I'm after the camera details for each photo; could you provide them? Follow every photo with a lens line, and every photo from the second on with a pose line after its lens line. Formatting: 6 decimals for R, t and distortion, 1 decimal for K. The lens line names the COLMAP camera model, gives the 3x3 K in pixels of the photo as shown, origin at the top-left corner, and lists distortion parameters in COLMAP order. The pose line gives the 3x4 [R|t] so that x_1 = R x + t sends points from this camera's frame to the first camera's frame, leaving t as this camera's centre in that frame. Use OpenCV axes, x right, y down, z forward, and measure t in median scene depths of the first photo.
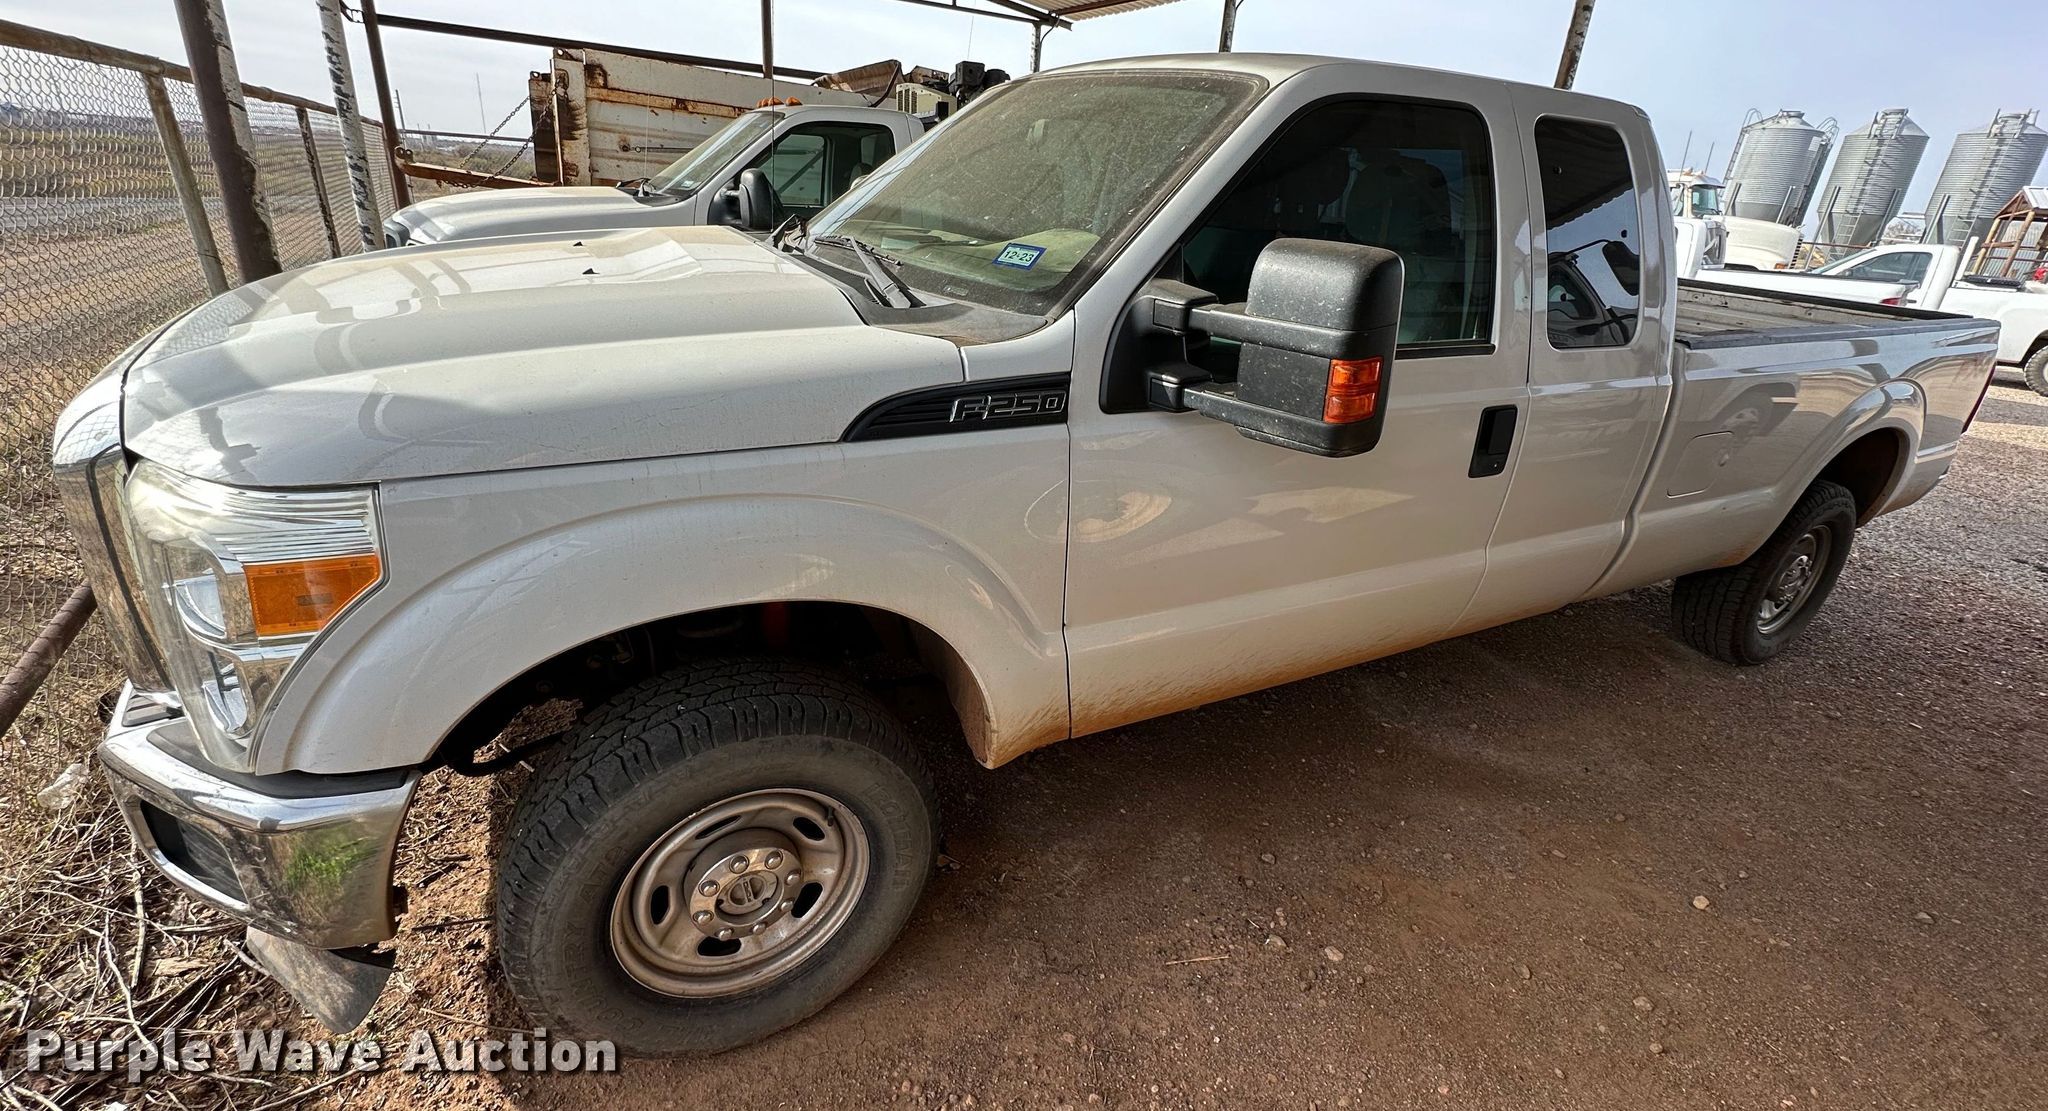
lens RADIAL K [[1023.9, 0, 1024.0], [0, 1023.9, 555.5], [0, 0, 1]] dist [-0.001487, 0.000332]
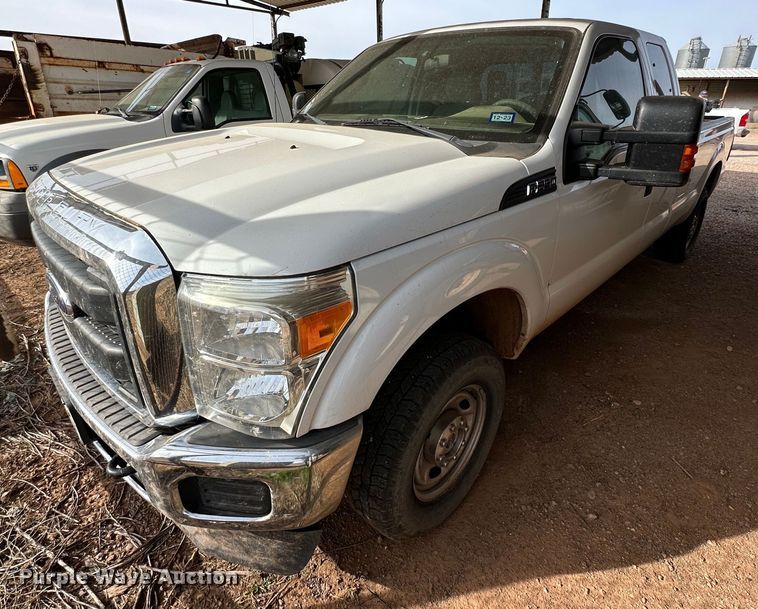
lens RADIAL K [[501.7, 0, 379.0], [0, 501.7, 304.5], [0, 0, 1]] dist [0.000436, -0.004290]
pose [[0.928130, -0.202586, 0.312302, -0.313403], [0.188819, 0.979216, 0.074054, -0.019121], [-0.320814, -0.009763, 0.947092, 0.046776]]
